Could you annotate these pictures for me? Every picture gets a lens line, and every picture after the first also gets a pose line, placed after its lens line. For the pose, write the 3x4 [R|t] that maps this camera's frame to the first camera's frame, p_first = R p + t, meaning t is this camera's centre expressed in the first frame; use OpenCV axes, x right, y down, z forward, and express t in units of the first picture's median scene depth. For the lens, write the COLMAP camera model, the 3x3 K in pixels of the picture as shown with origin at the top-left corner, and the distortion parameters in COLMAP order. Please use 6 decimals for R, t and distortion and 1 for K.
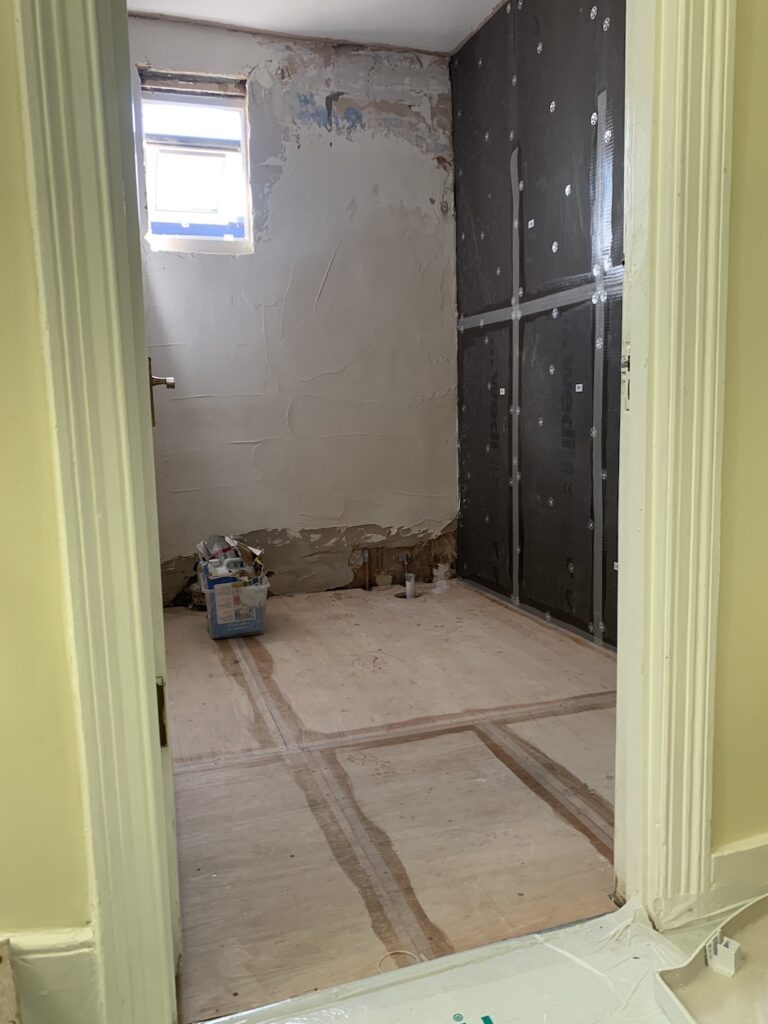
lens RADIAL K [[785.2, 0, 391.1], [0, 785.2, 496.1], [0, 0, 1]] dist [0.037493, -0.046842]
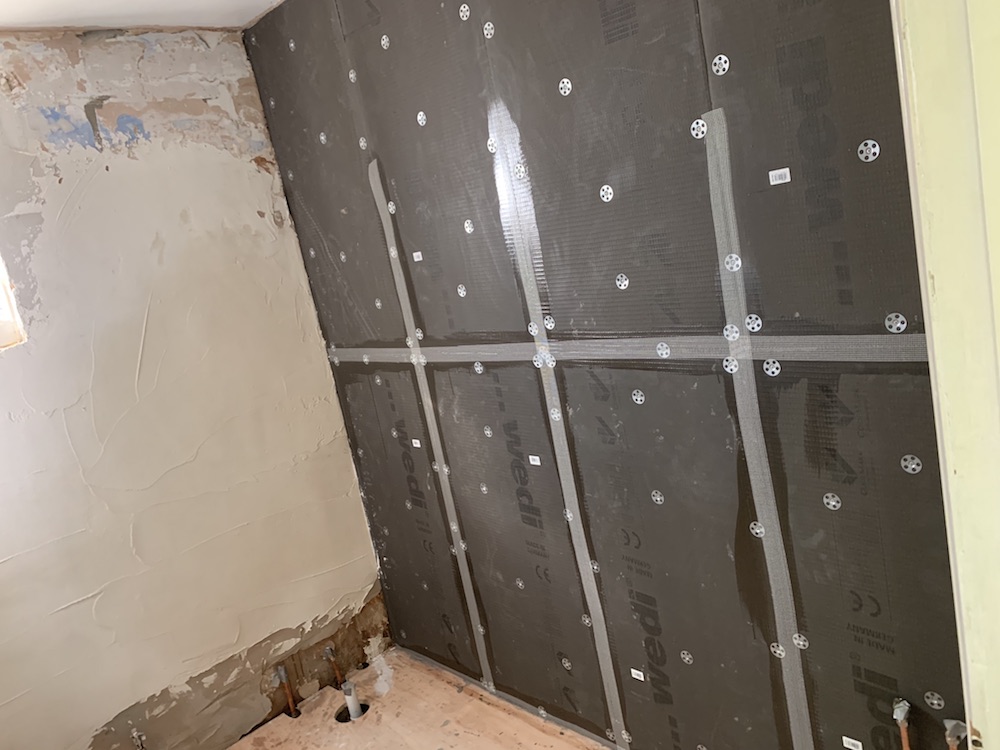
lens RADIAL K [[766.8, 0, 489.9], [0, 766.8, 361.2], [0, 0, 1]] dist [0.037493, -0.046842]
pose [[0.907274, -0.227196, 0.353886, -0.049267], [0.223264, 0.973343, 0.052498, -0.235956], [-0.356380, 0.031380, 0.933814, 0.224361]]
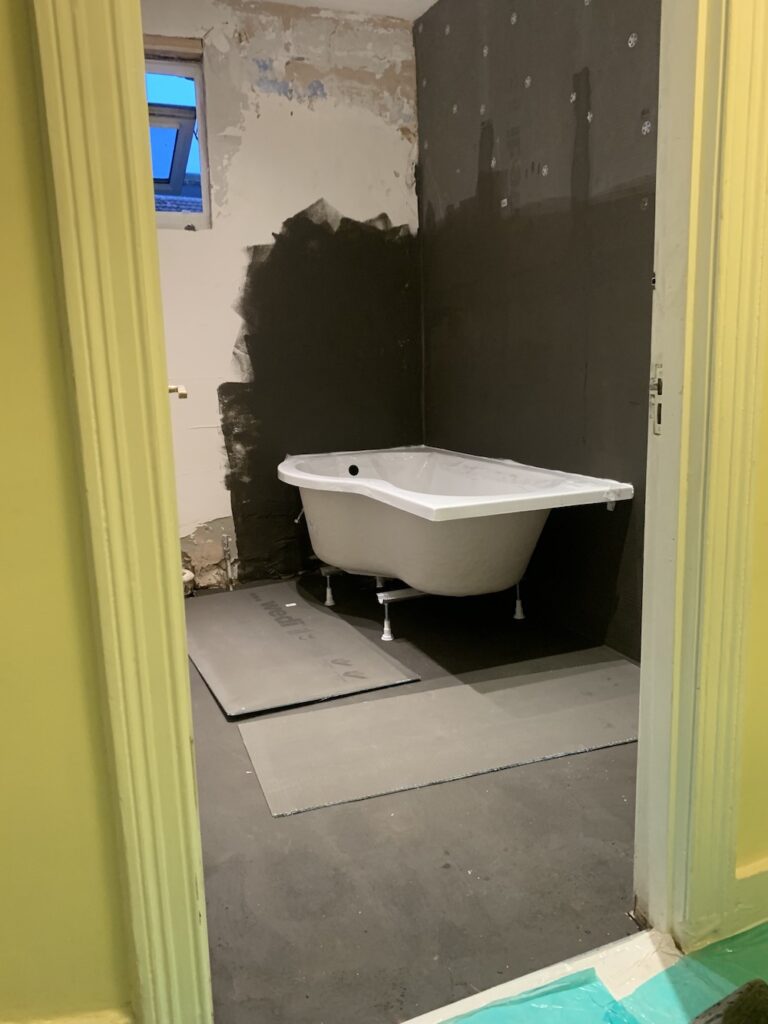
lens RADIAL K [[785.2, 0, 386.7], [0, 785.2, 493.1], [0, 0, 1]] dist [0.037493, -0.046842]
pose [[0.997449, -0.017538, 0.069193, -0.036547], [0.014188, 0.998717, 0.048619, -0.032355], [-0.069957, -0.047513, 0.996418, 0.019025]]
